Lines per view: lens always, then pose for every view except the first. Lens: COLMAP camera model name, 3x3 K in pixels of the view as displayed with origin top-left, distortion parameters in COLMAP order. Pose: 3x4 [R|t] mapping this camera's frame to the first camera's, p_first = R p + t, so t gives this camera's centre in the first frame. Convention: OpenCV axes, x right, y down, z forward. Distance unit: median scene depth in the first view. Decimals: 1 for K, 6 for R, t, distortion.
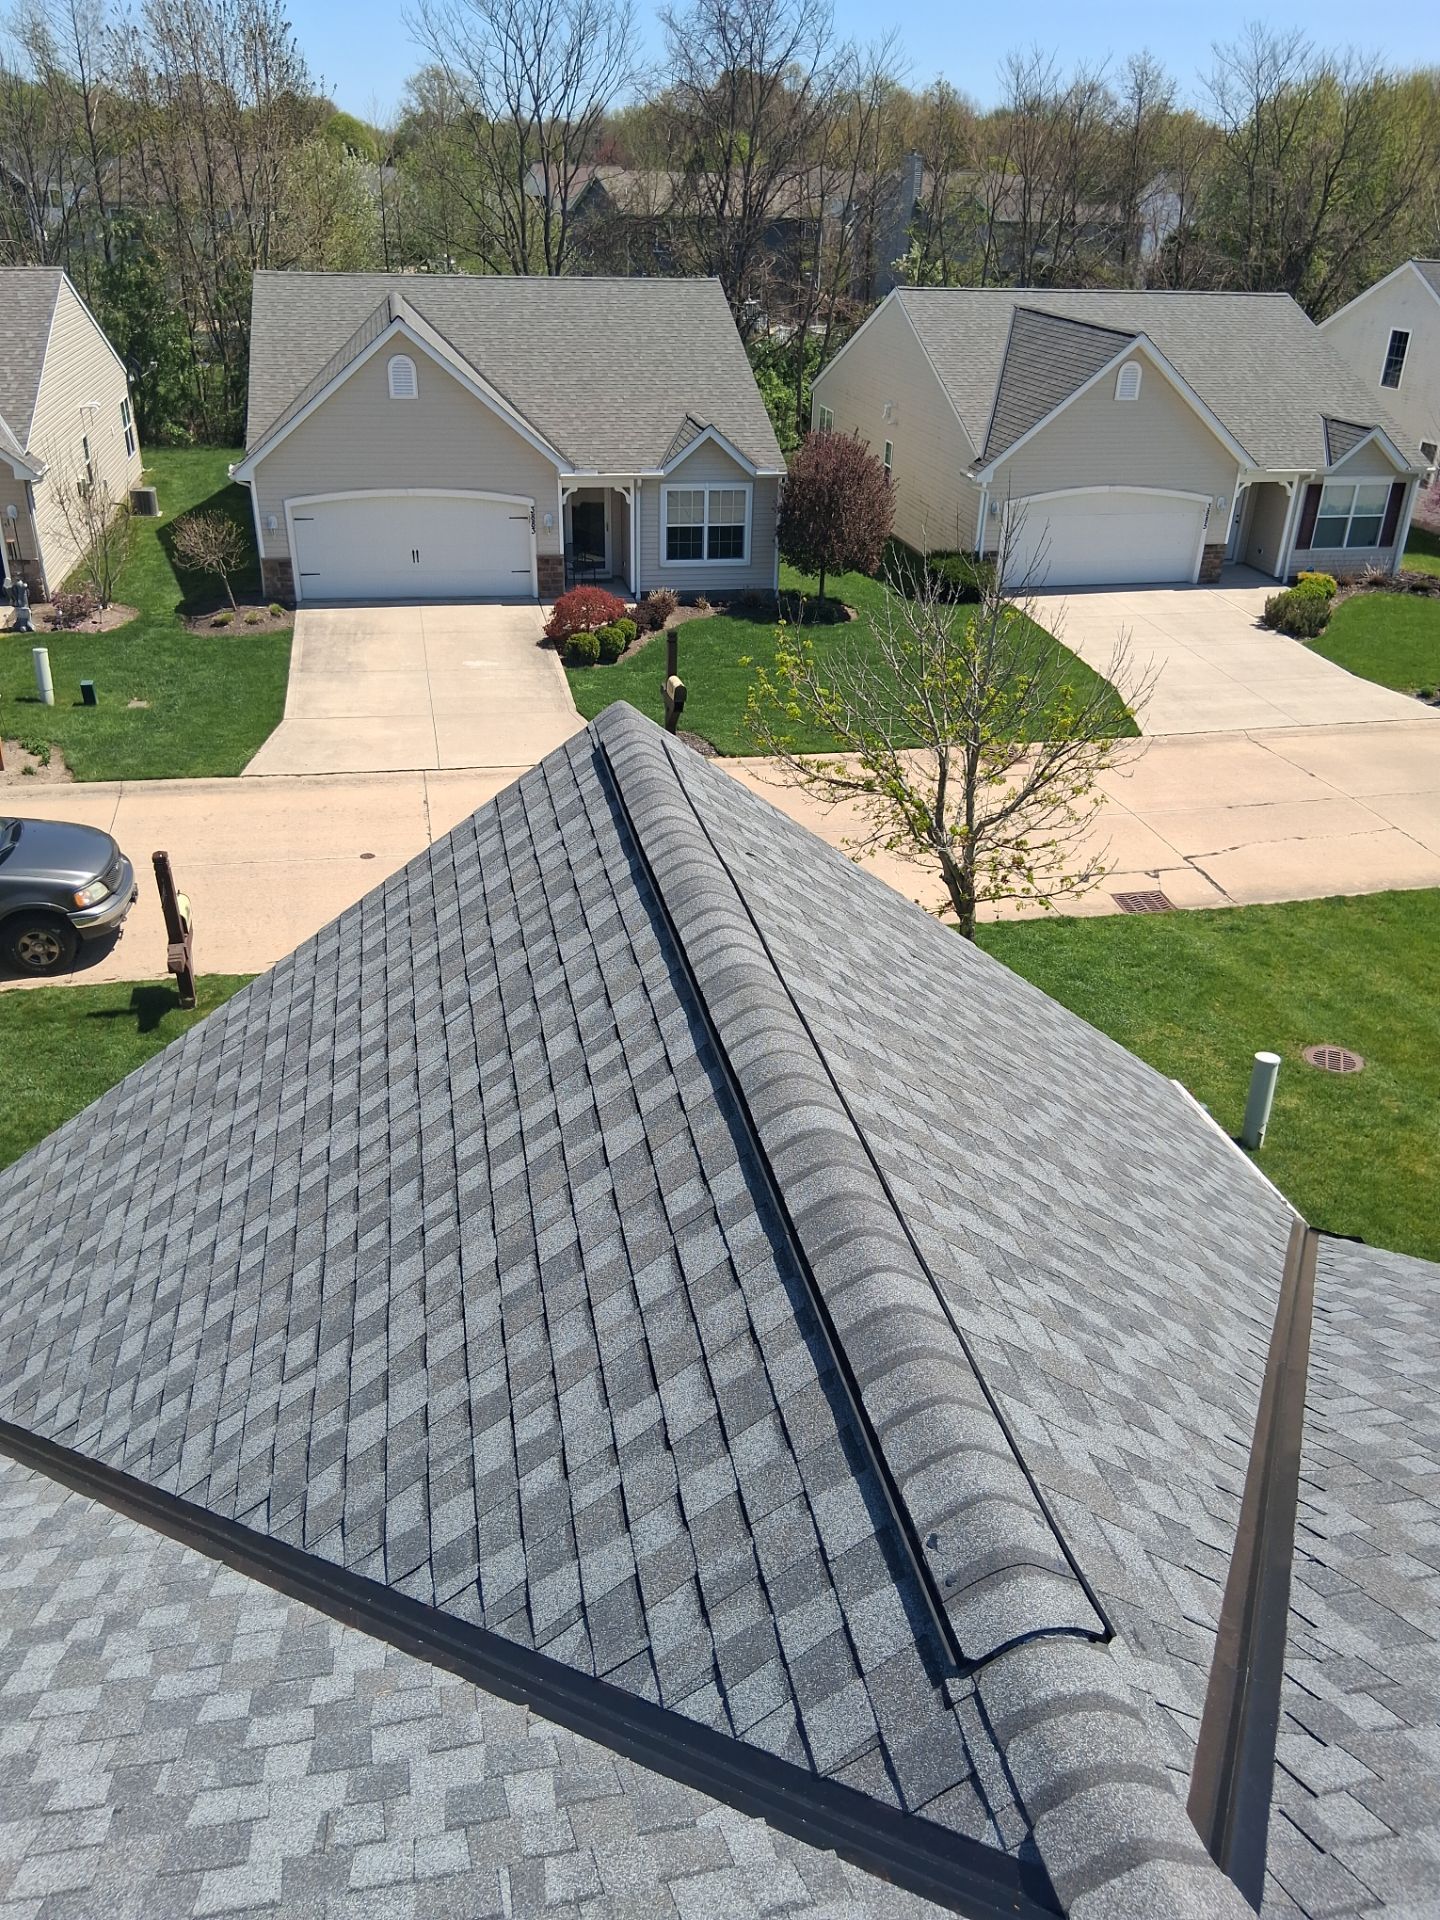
lens RADIAL K [[1436.5, 0, 722.6], [0, 1436.5, 952.2], [0, 0, 1]] dist [0.116035, -0.198565]
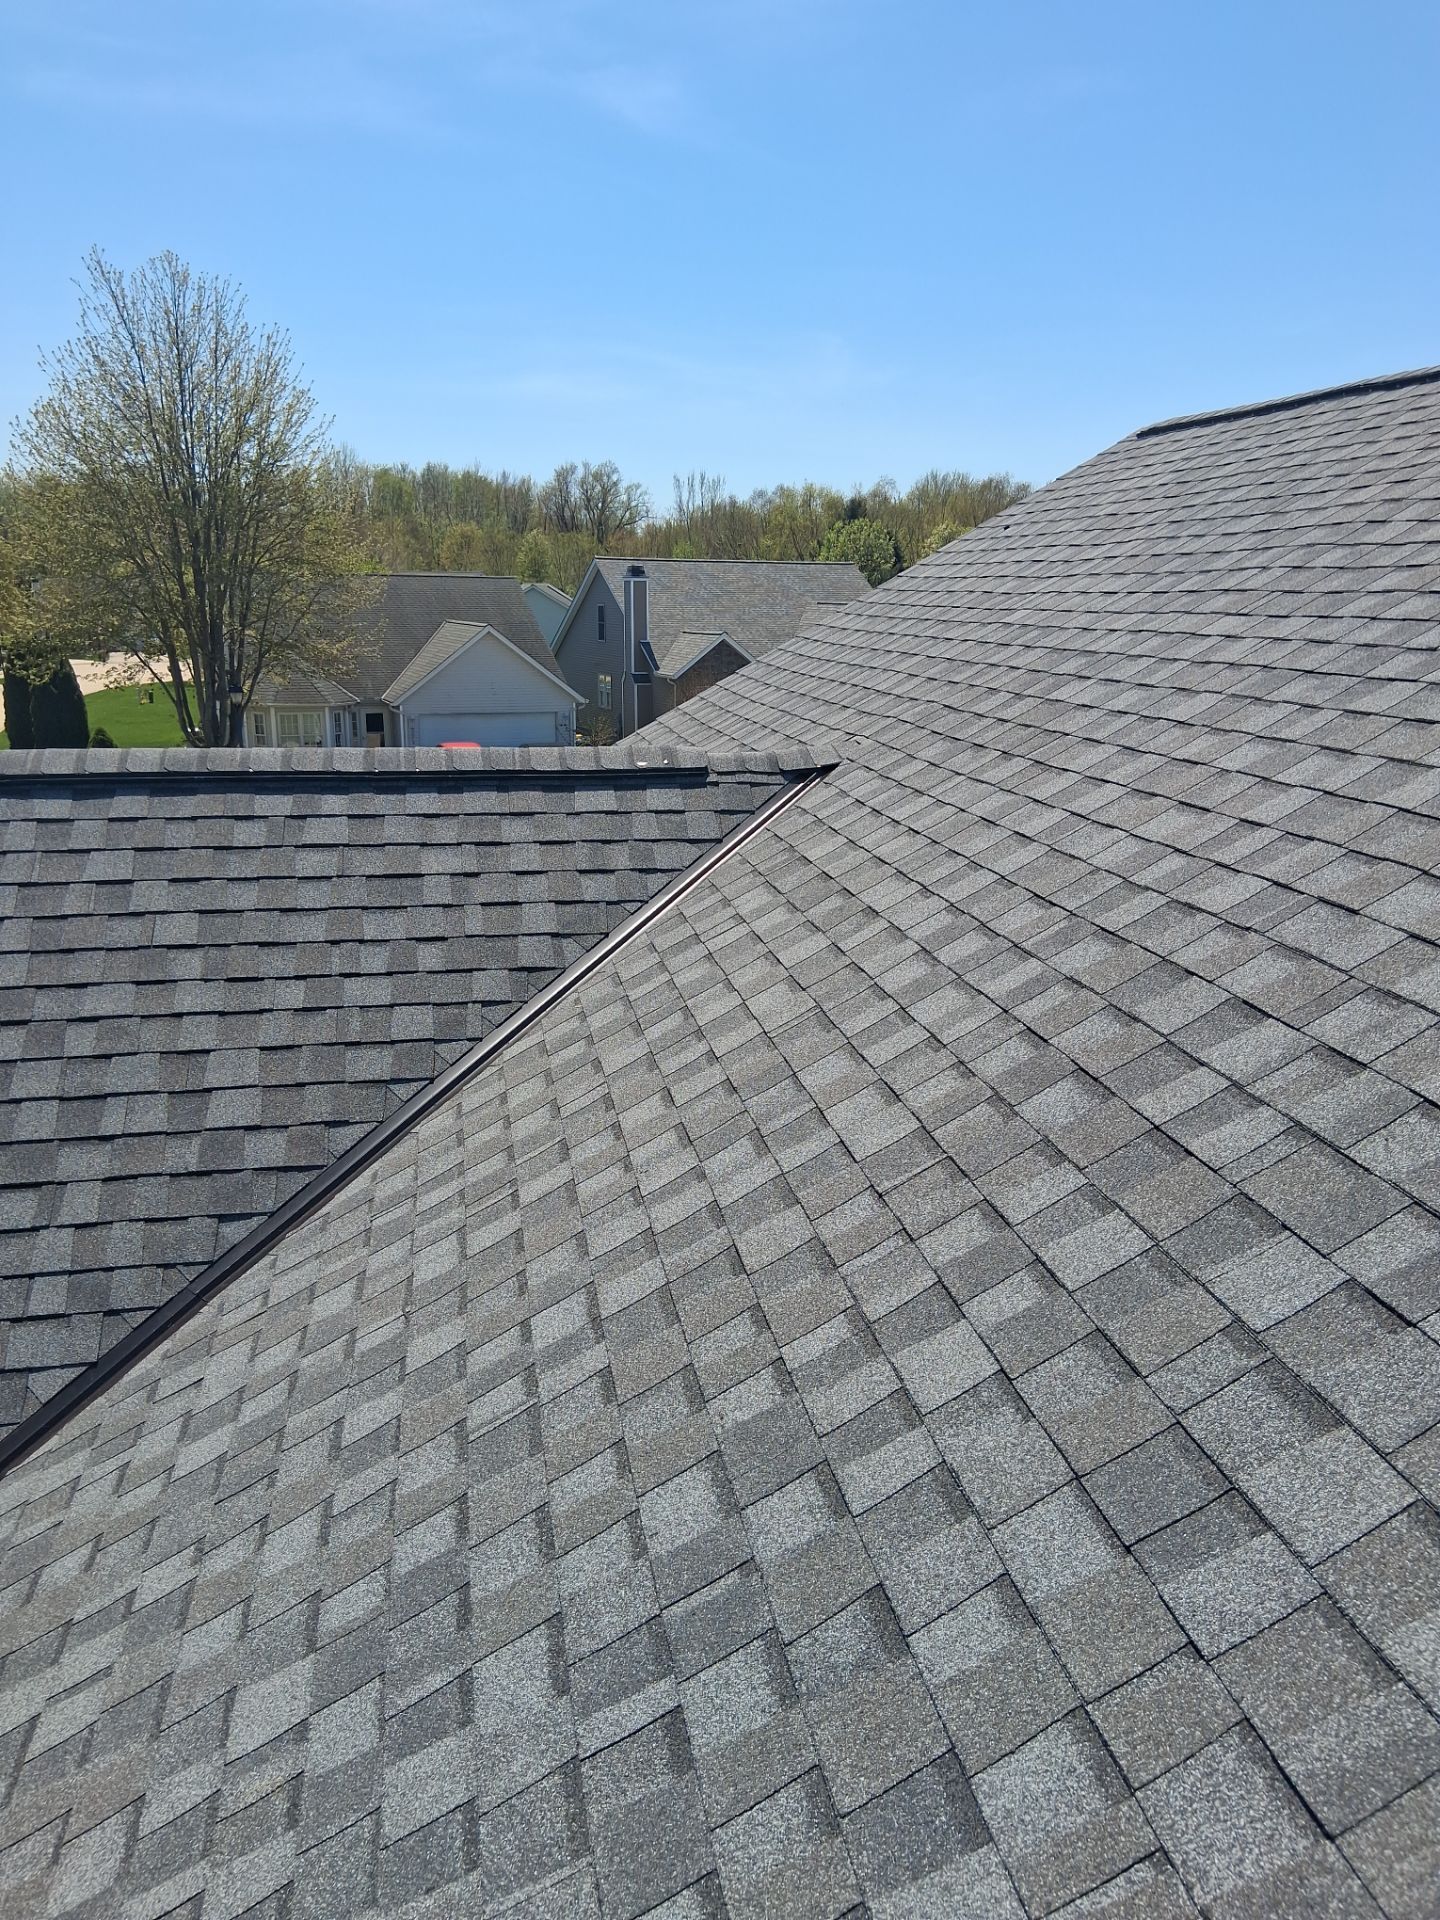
lens RADIAL K [[1436.5, 0, 722.6], [0, 1436.5, 952.2], [0, 0, 1]] dist [0.116035, -0.198565]
pose [[0.017189, -0.266567, 0.963663, -1.770205], [0.449413, 0.863018, 0.230711, 0.217977], [-0.893159, 0.429117, 0.134633, 0.731134]]
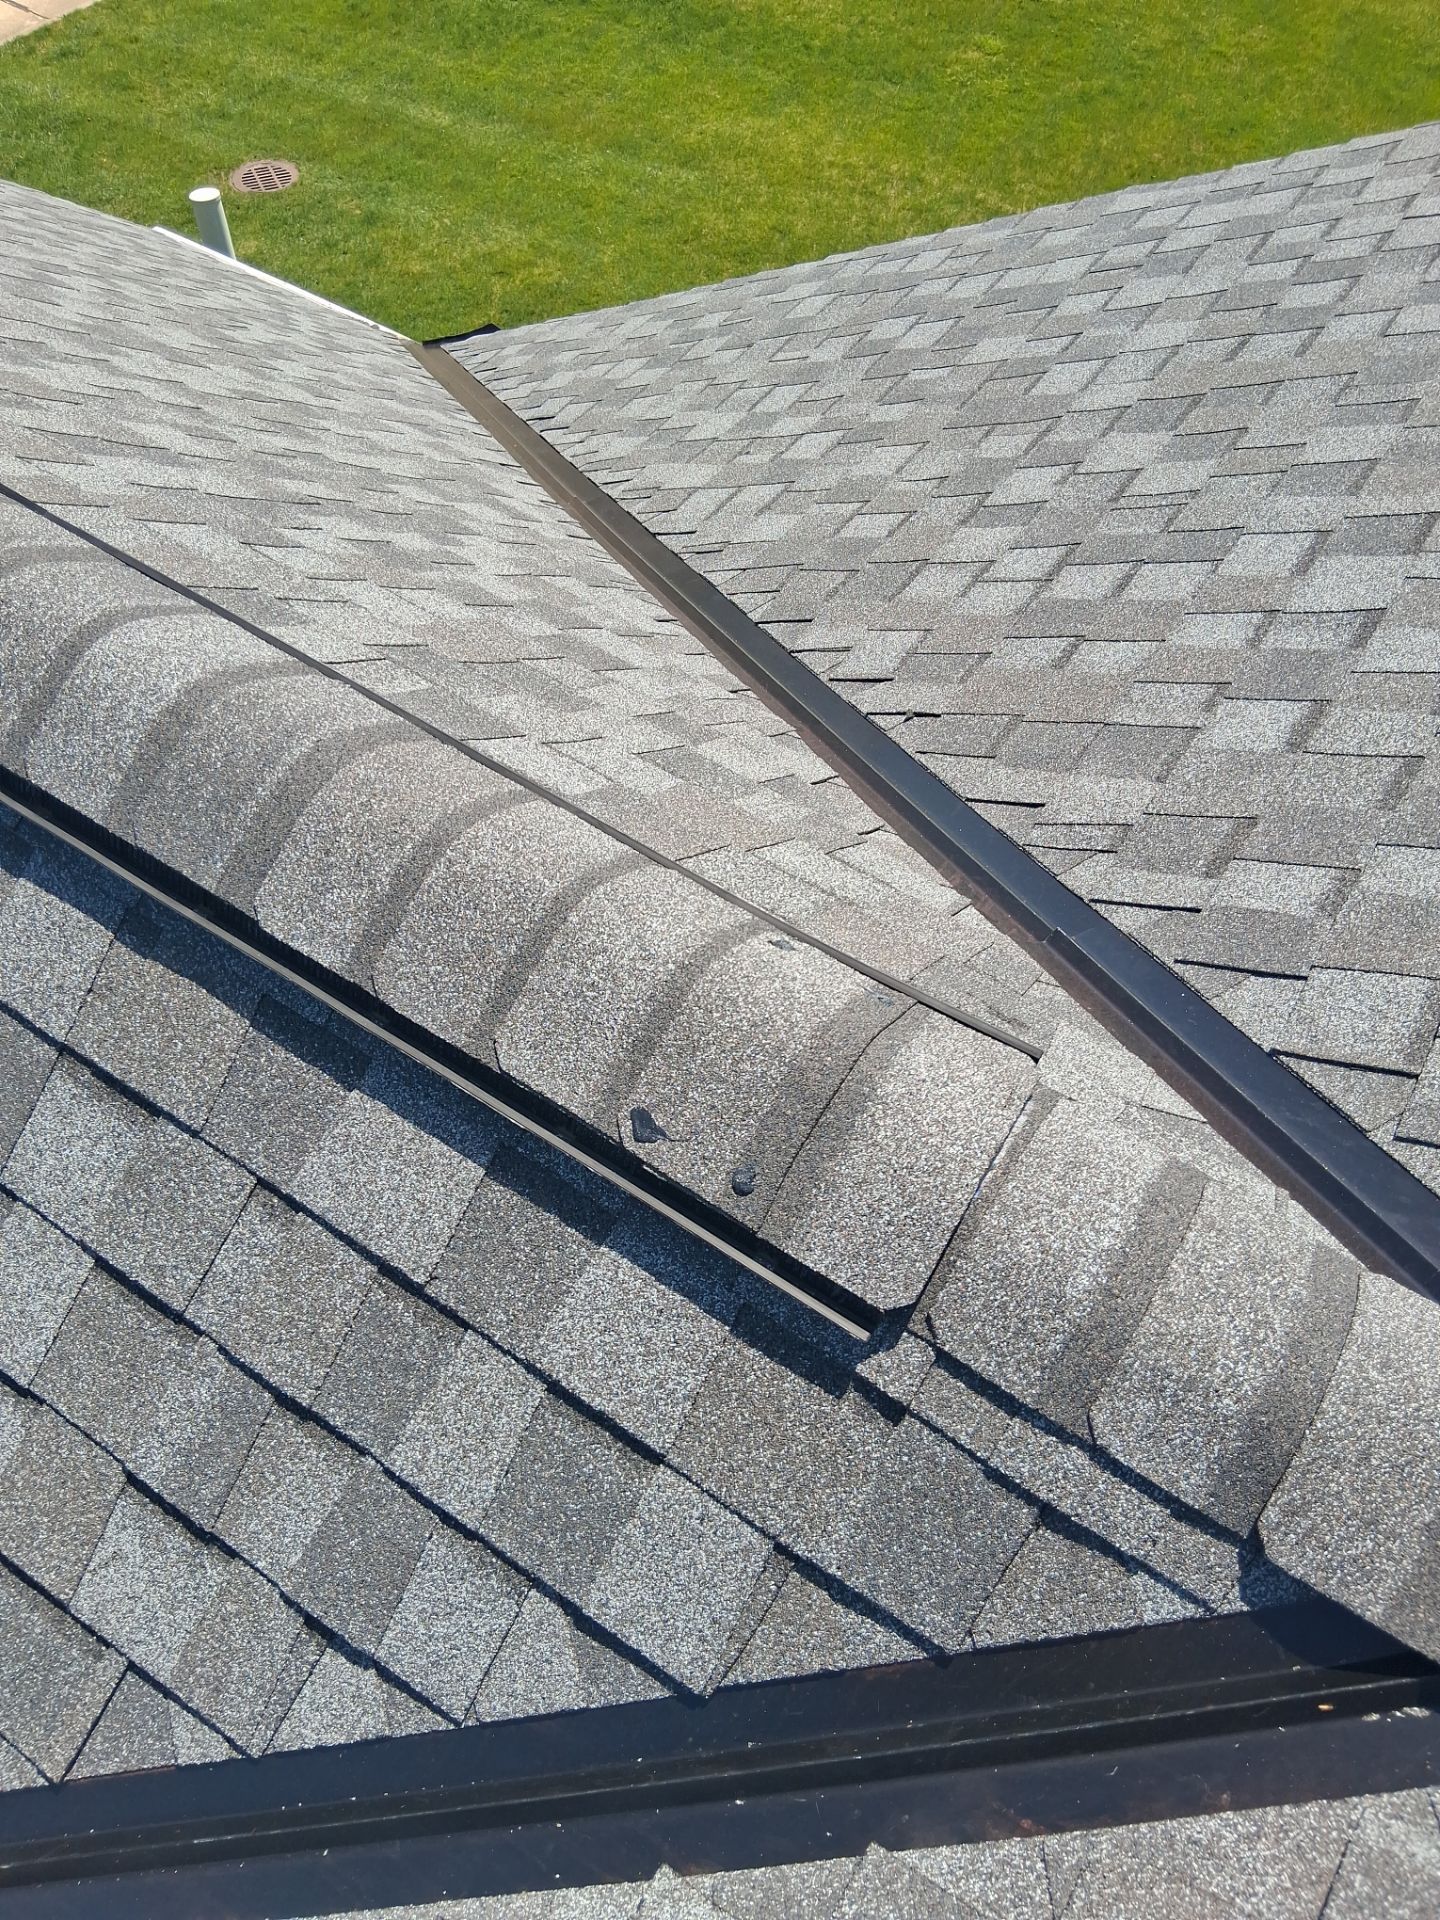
lens RADIAL K [[1436.5, 0, 722.6], [0, 1436.5, 952.2], [0, 0, 1]] dist [0.116035, -0.198565]
pose [[0.702168, -0.571278, 0.424973, 0.010399], [0.290538, 0.774799, 0.561493, 0.133007], [-0.650037, -0.270792, 0.710017, 0.684973]]
